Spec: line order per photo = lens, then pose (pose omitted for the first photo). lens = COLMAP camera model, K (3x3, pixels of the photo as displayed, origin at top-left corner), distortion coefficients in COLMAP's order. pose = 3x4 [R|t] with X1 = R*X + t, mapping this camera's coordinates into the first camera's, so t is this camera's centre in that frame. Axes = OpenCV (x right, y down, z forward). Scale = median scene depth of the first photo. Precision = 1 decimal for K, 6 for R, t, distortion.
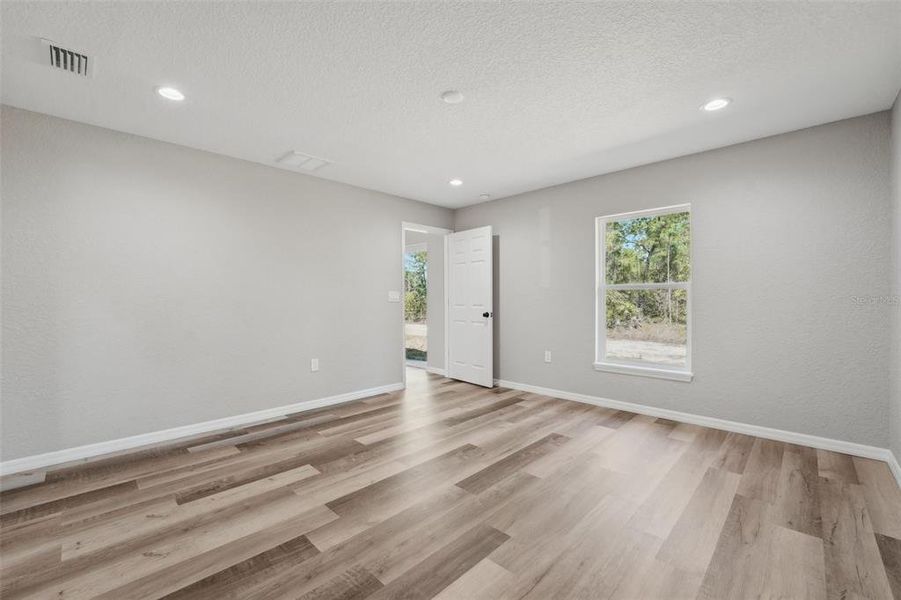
lens RADIAL K [[376.7, 0, 450.5], [0, 376.7, 300.0], [0, 0, 1]] dist [-0.019207, 0.000233]
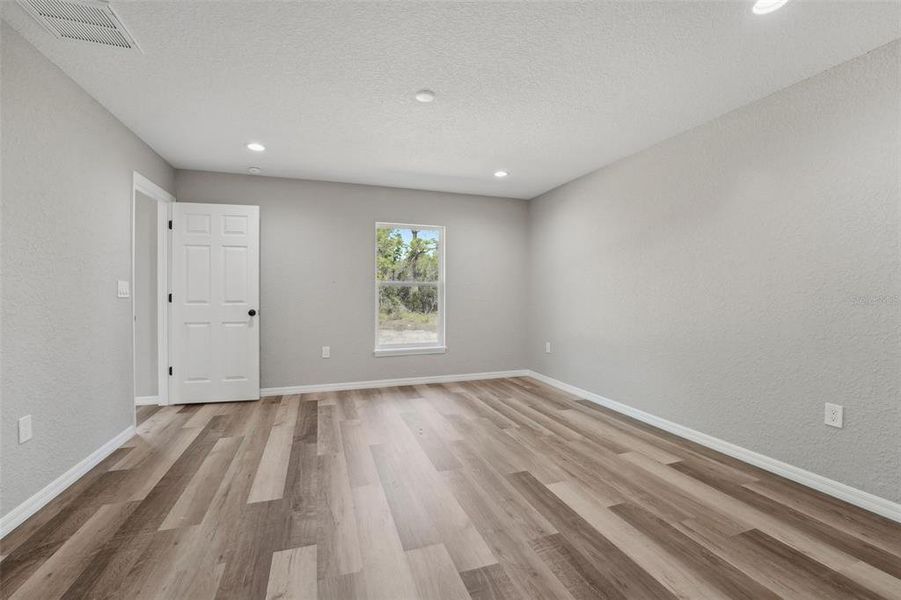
lens RADIAL K [[376.7, 0, 450.5], [0, 376.7, 300.0], [0, 0, 1]] dist [-0.019207, 0.000233]
pose [[0.446423, -0.012484, 0.894735, -0.740373], [0.001466, 0.999912, 0.013220, 0.001457], [-0.894821, -0.004590, 0.446402, 0.414396]]
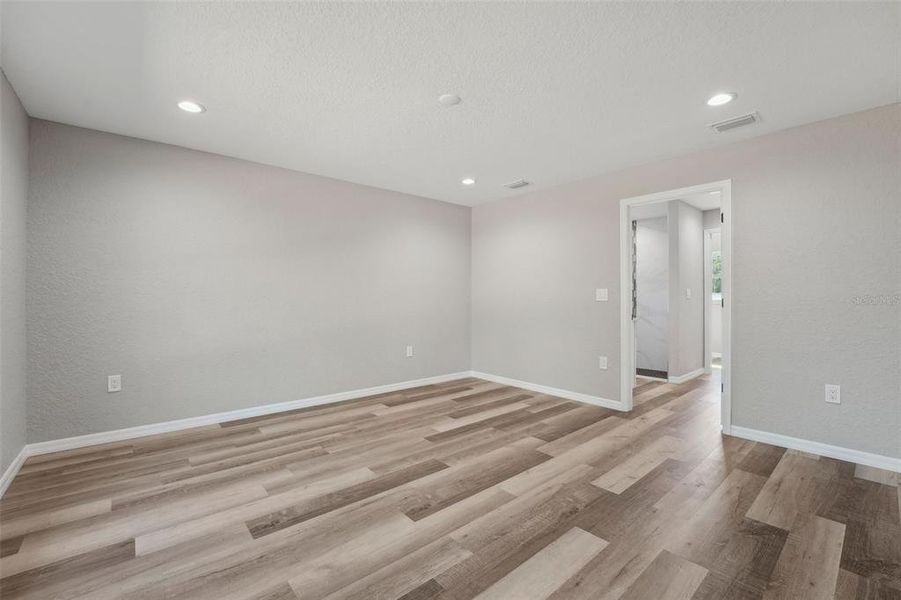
lens RADIAL K [[376.7, 0, 450.5], [0, 376.7, 300.0], [0, 0, 1]] dist [-0.019207, 0.000233]
pose [[-0.995701, 0.000364, 0.092622, -0.075327], [0.001287, 0.999950, 0.009900, -0.004756], [-0.092614, 0.009977, -0.995652, 1.713750]]
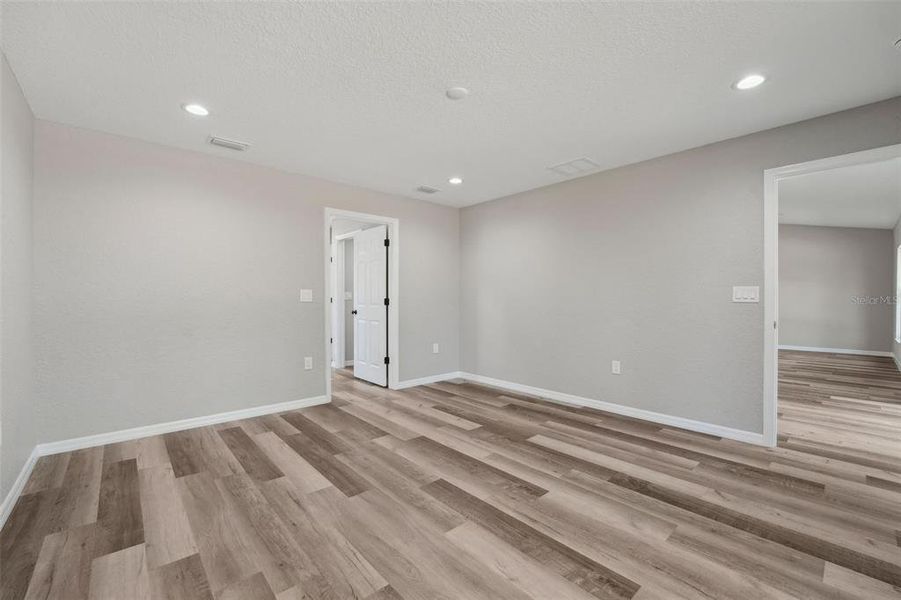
lens RADIAL K [[376.7, 0, 450.5], [0, 376.7, 300.0], [0, 0, 1]] dist [-0.019207, 0.000233]
pose [[-0.071523, 0.008406, -0.997404, 0.847007], [-0.005184, 0.999948, 0.008800, -0.005564], [0.997426, 0.005800, -0.071475, 0.899416]]
